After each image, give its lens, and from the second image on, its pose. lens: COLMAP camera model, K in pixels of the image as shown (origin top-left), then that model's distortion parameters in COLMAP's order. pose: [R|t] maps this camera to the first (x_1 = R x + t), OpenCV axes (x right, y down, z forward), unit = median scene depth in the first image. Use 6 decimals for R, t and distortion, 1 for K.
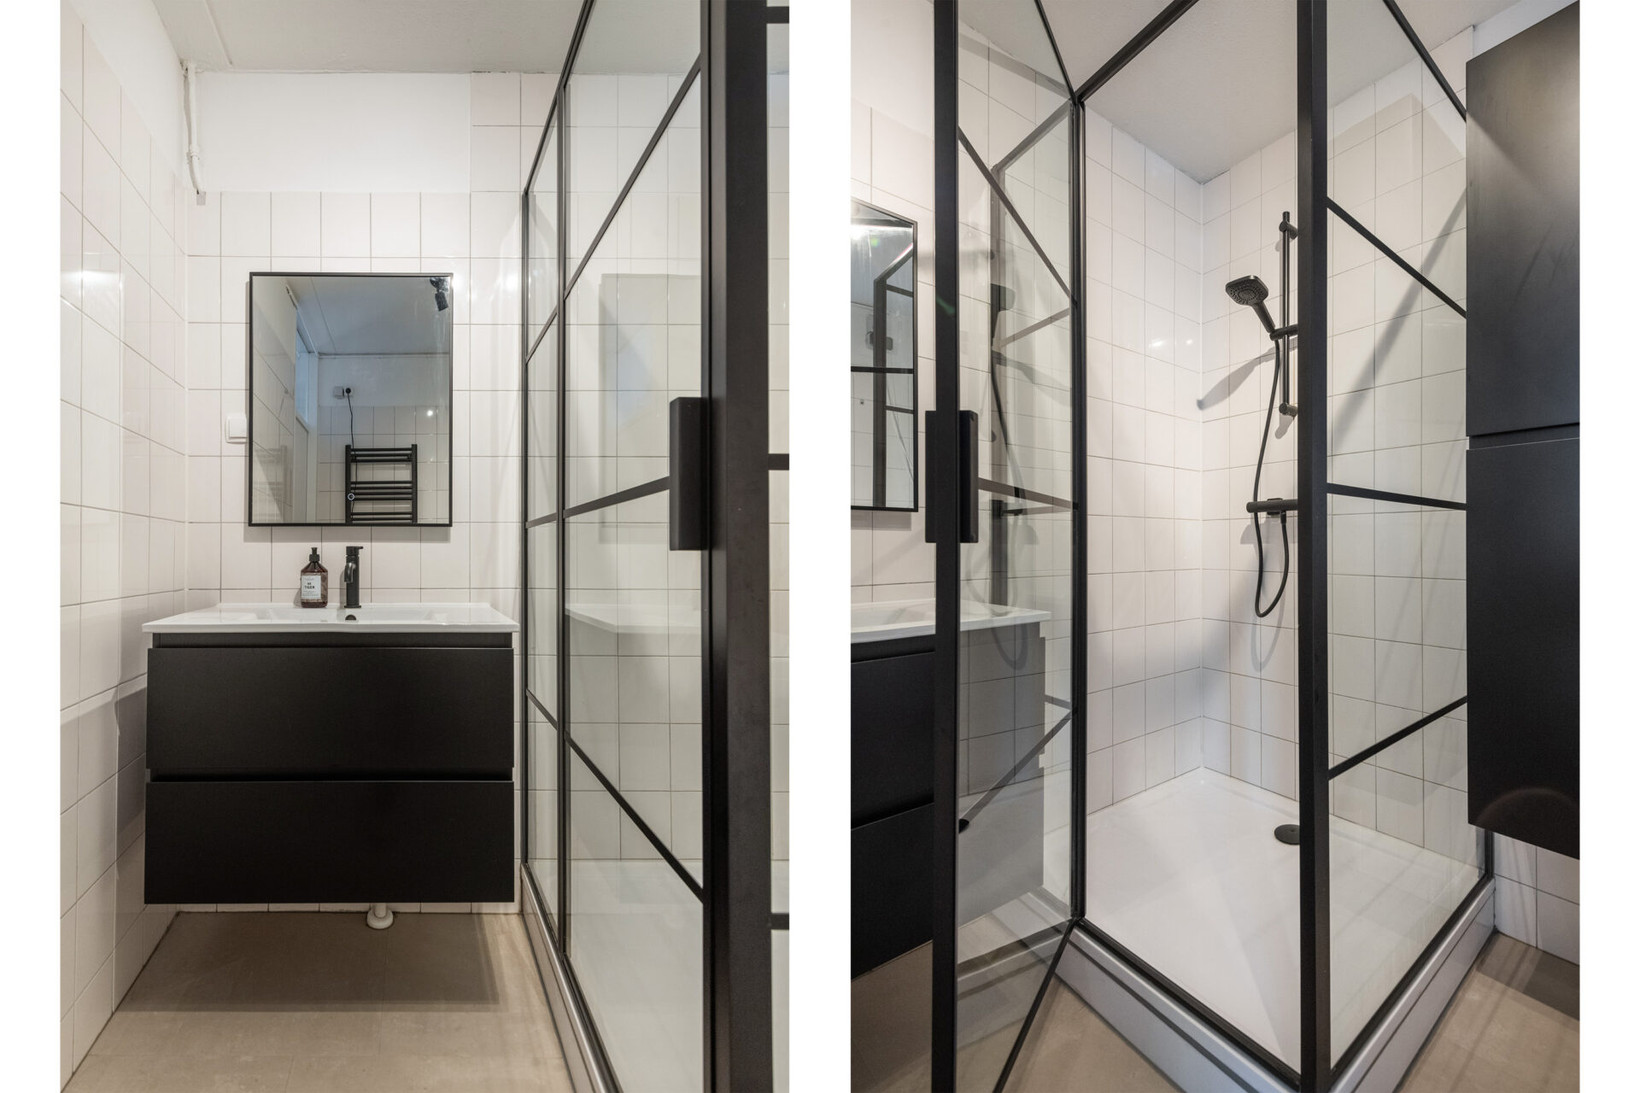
lens RADIAL K [[1124.2, 0, 820.0], [0, 1124.2, 546.5], [0, 0, 1]] dist [0.001073, 0.090316]
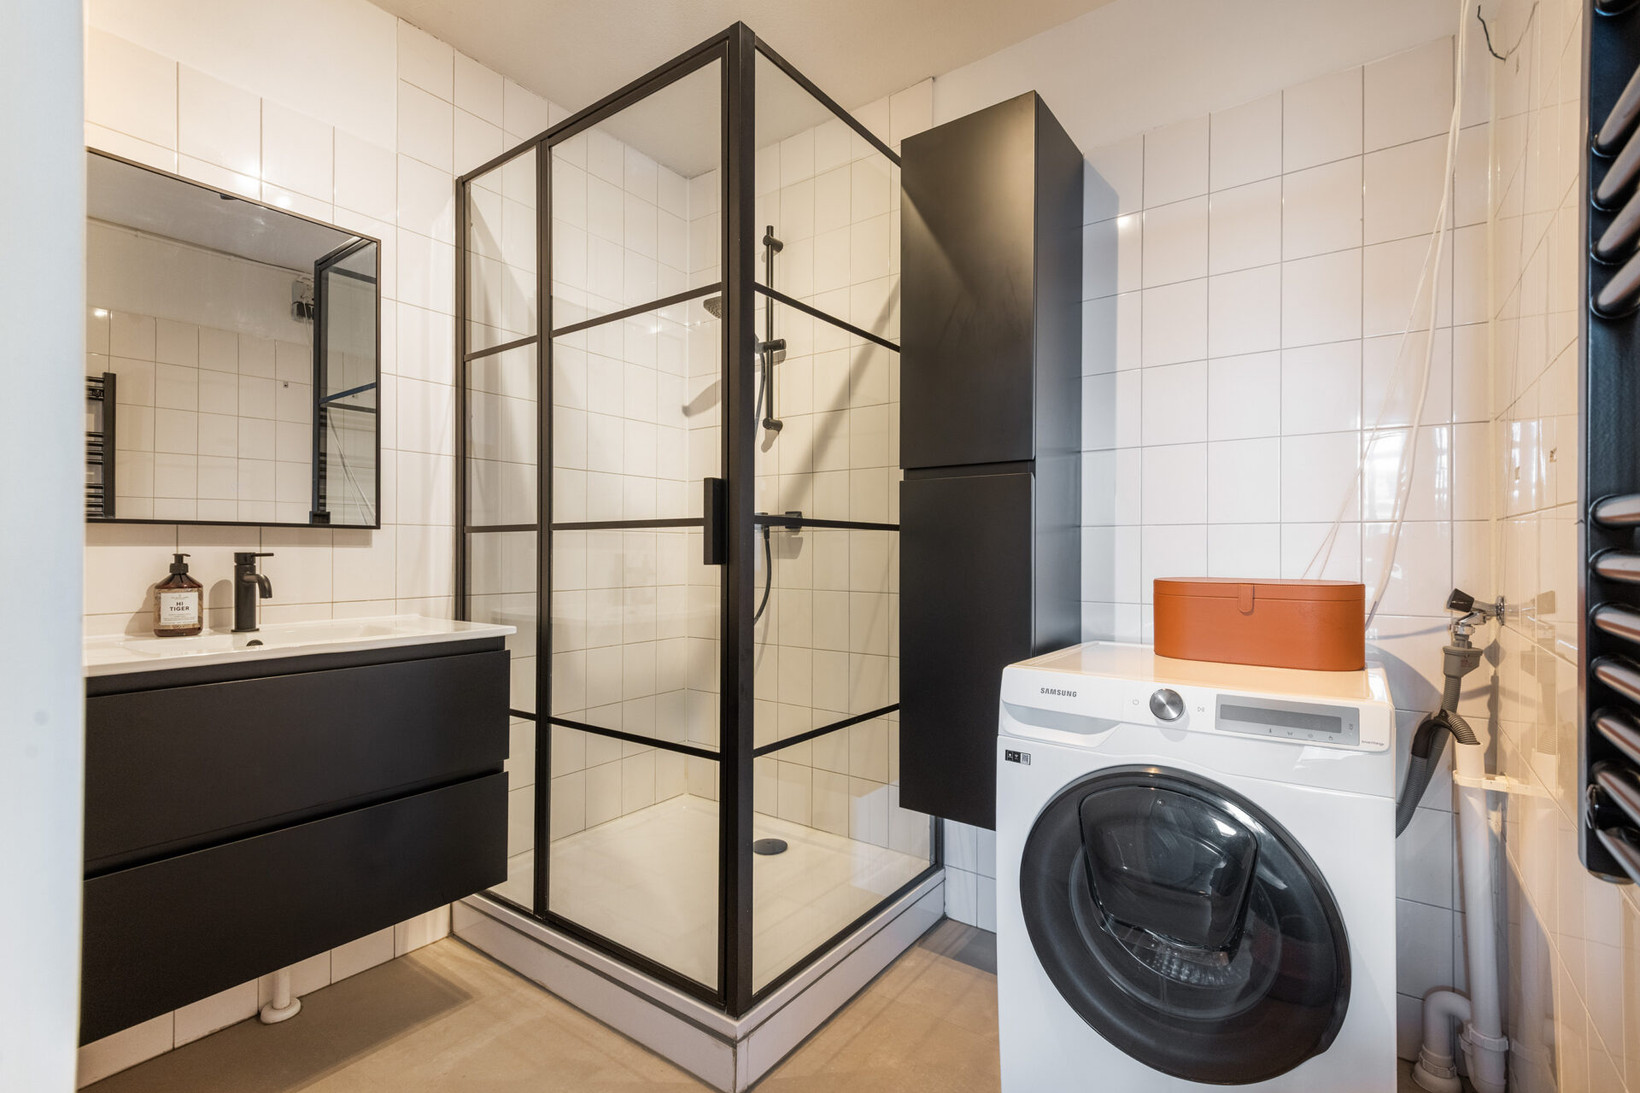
lens RADIAL K [[746.4, 0, 821.2], [0, 746.4, 585.8], [0, 0, 1]] dist [0.001160, 0.000171]
pose [[0.828894, 0.001742, 0.559403, 0.083384], [-0.011922, 0.999823, 0.014552, 0.010707], [-0.559279, -0.018732, 0.828768, 0.426023]]
